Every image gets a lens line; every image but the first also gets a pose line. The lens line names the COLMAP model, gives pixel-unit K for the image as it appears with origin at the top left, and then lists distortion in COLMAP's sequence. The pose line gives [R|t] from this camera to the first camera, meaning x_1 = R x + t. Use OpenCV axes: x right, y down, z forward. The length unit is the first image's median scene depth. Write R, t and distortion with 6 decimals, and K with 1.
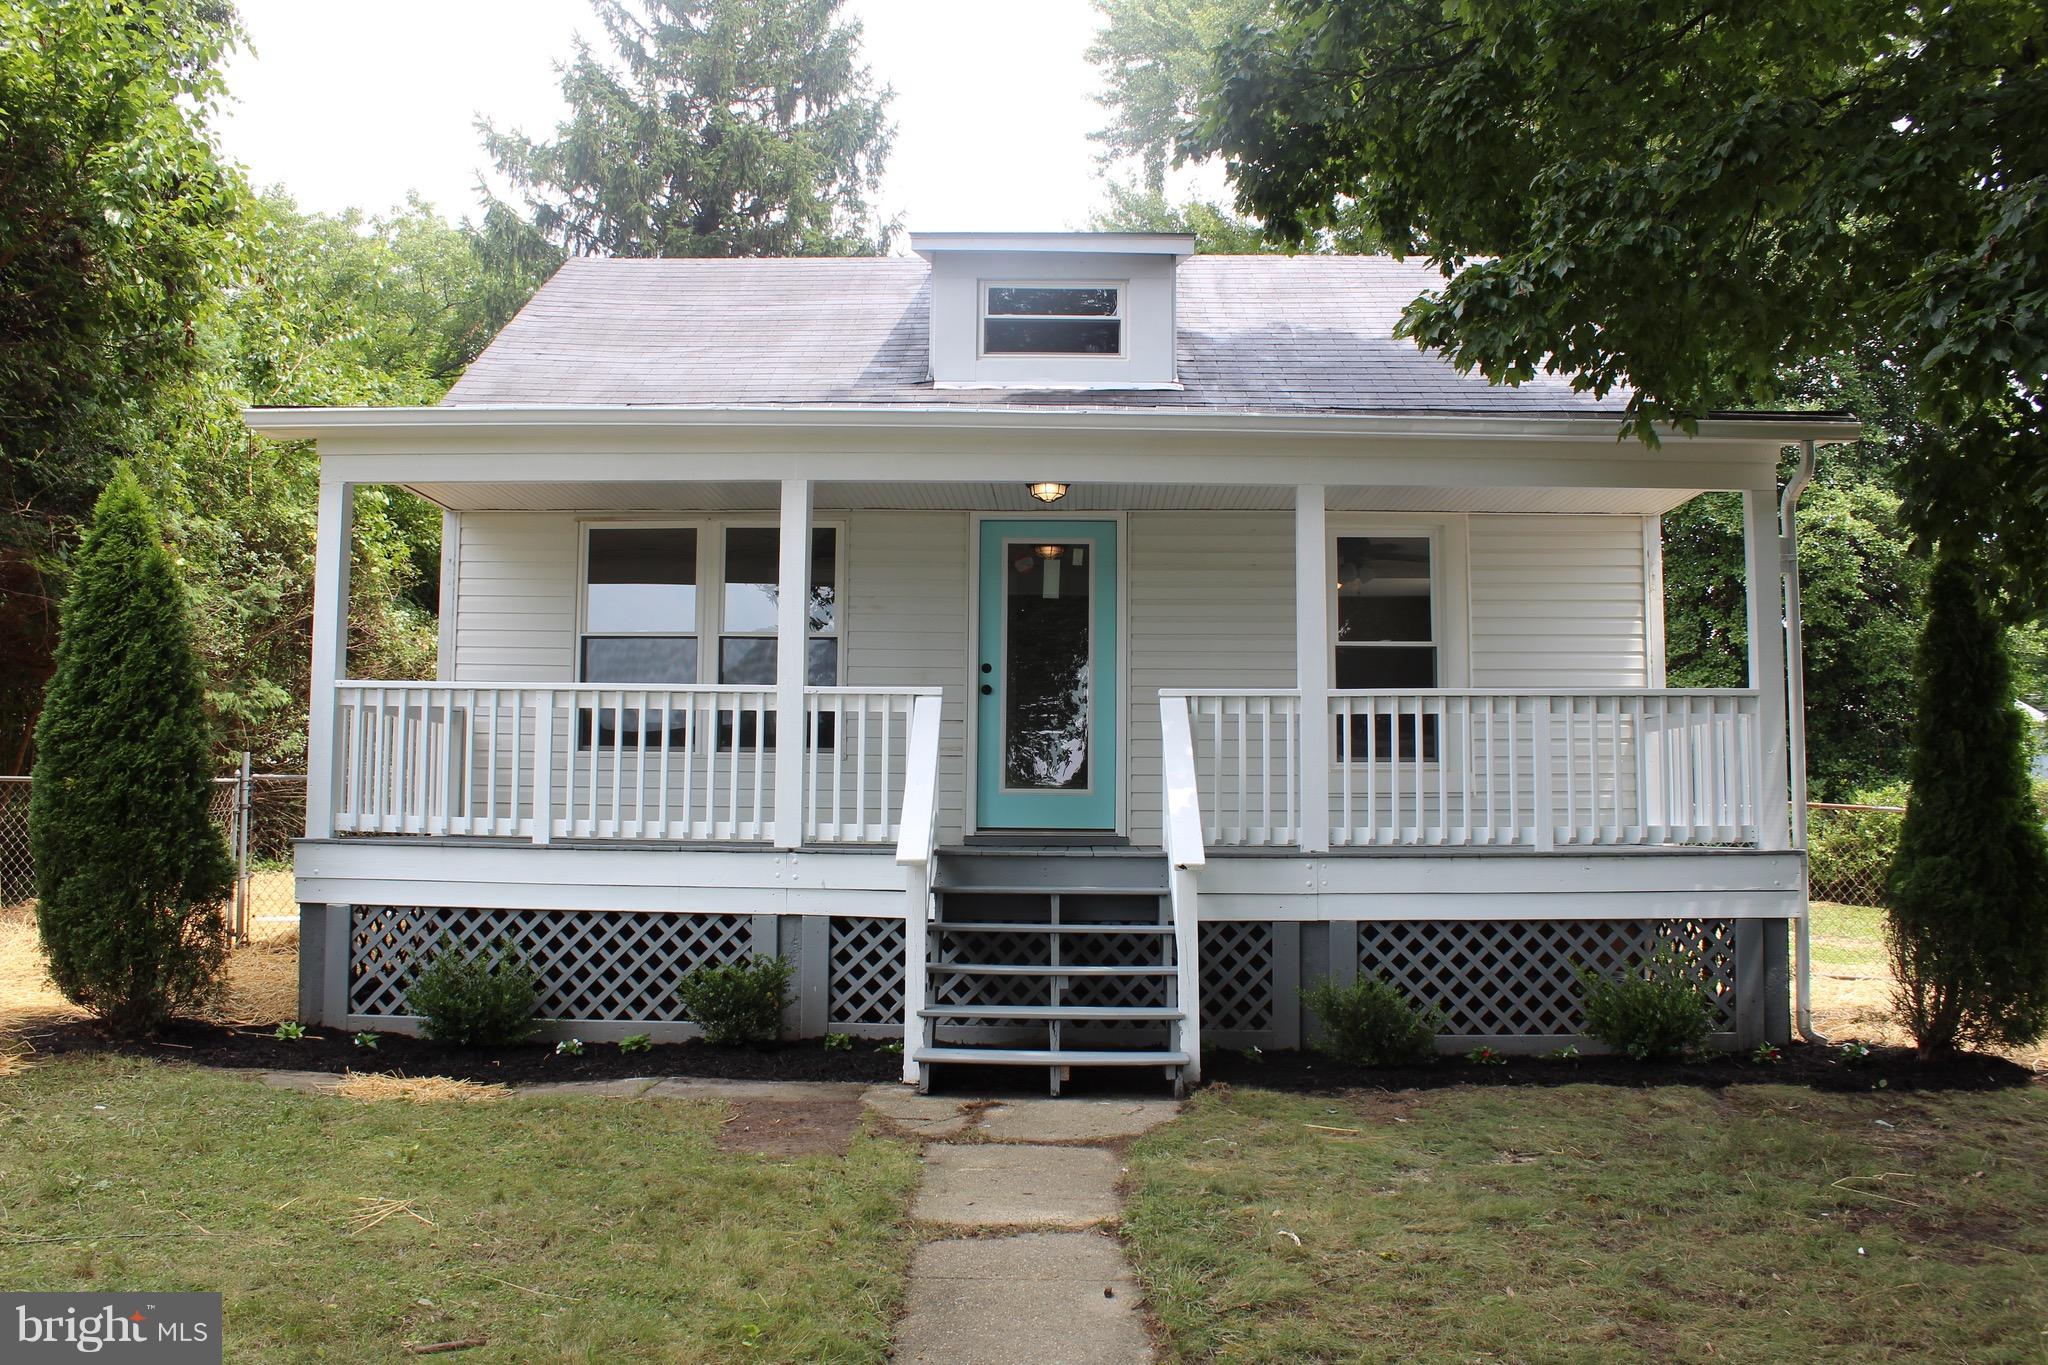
lens RADIAL K [[1738.9, 0, 1005.2], [0, 1738.9, 677.7], [0, 0, 1]] dist [-0.163485, 0.148722]
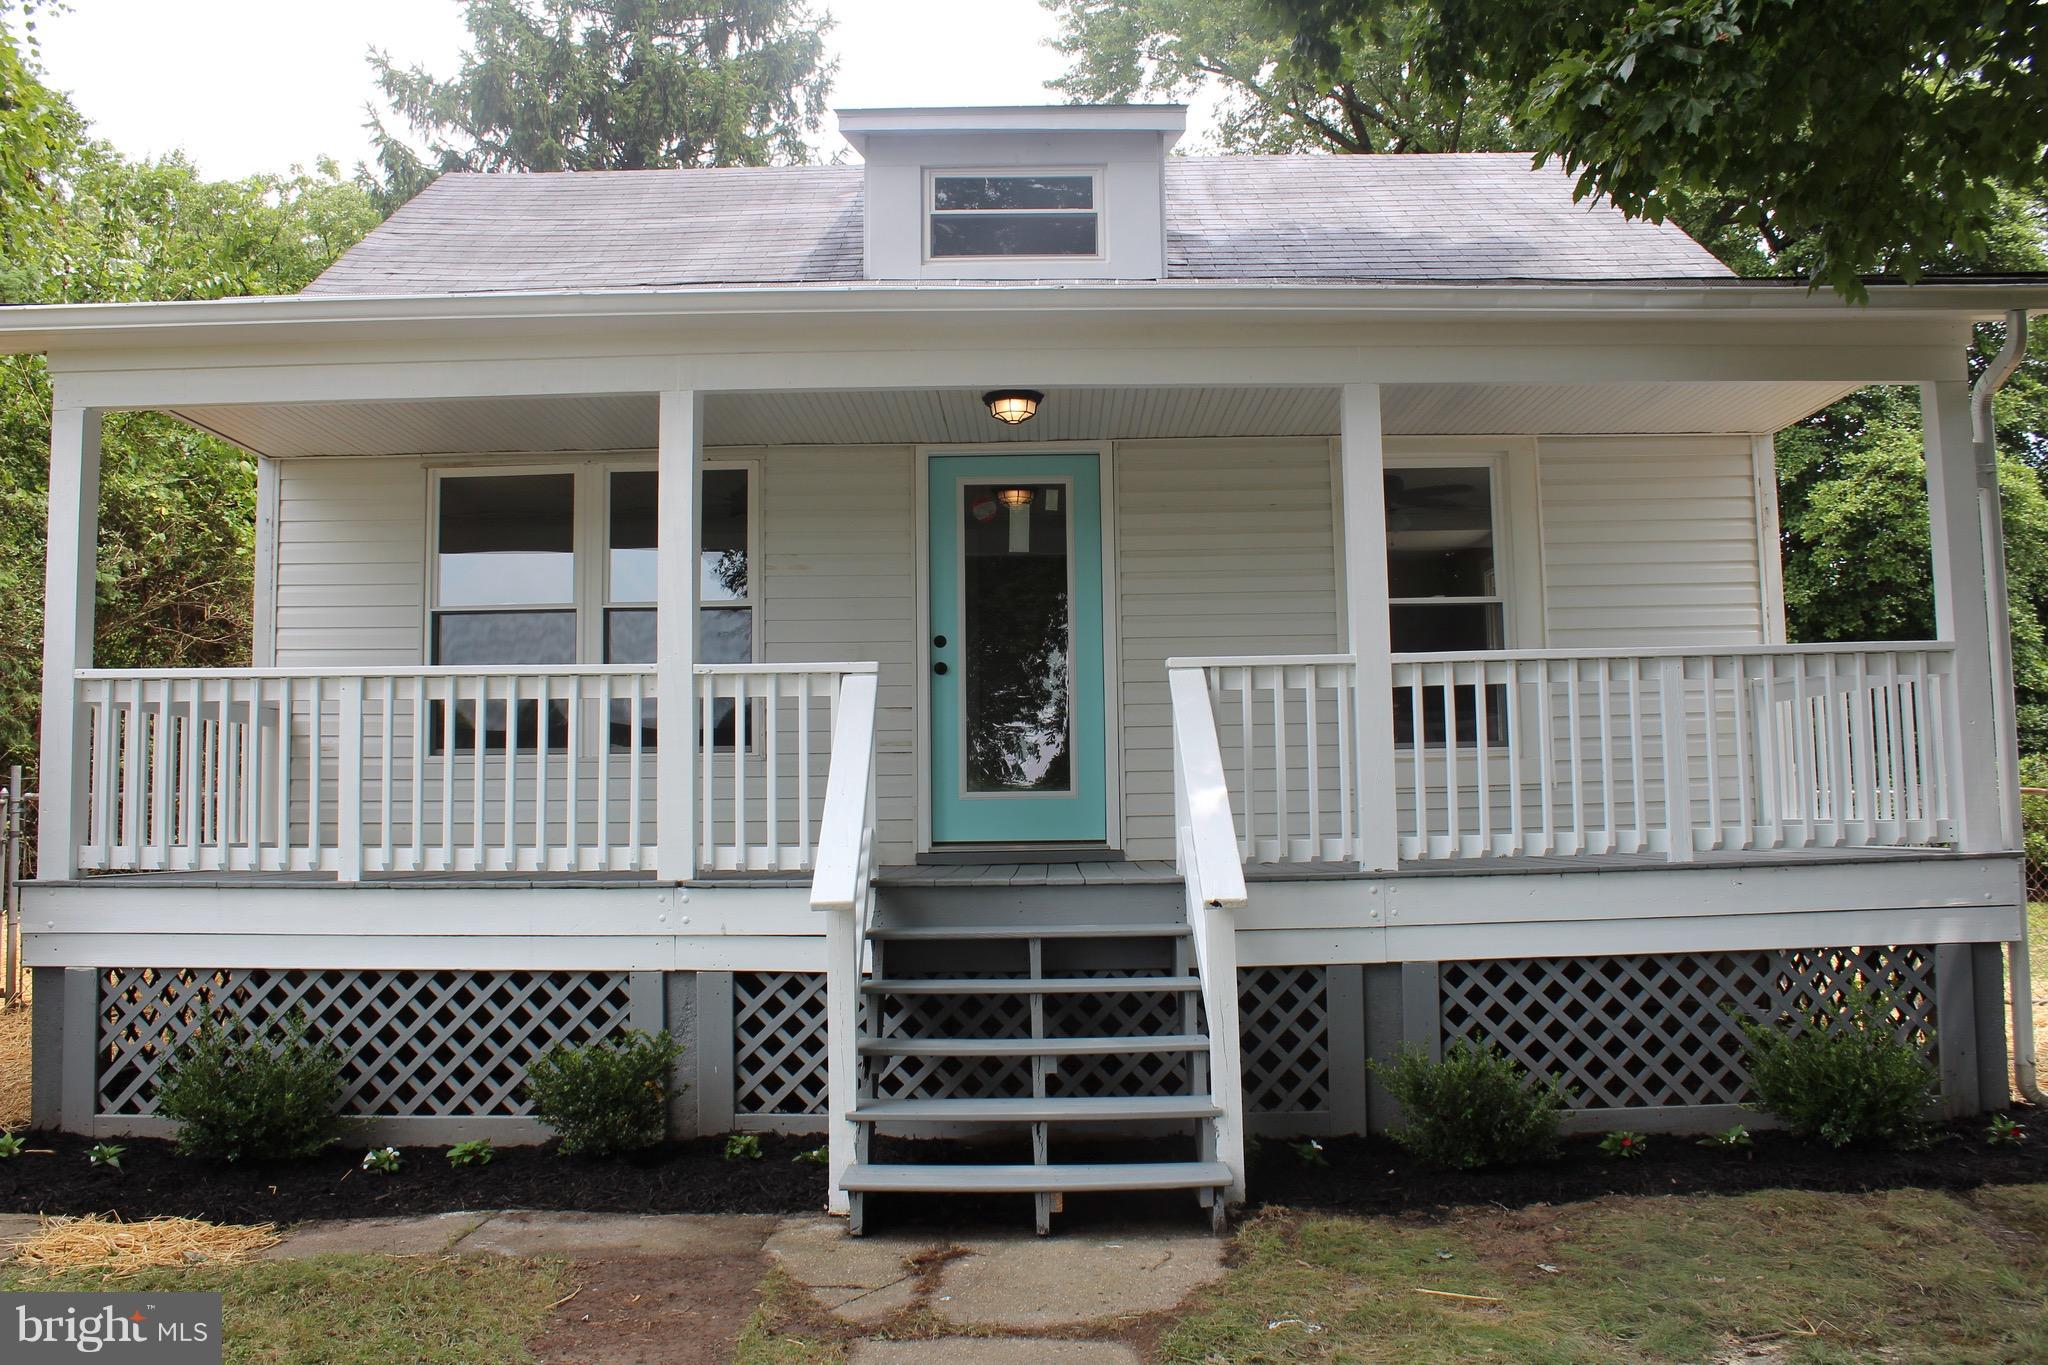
lens RADIAL K [[1688.1, 0, 1024.0], [0, 1688.1, 682.5], [0, 0, 1]] dist [-0.227030, 0.143590]
pose [[0.999317, -0.021037, 0.030379, 0.004749], [0.020847, 0.999761, 0.006558, 0.011291], [-0.030510, -0.005920, 0.999517, 0.282179]]
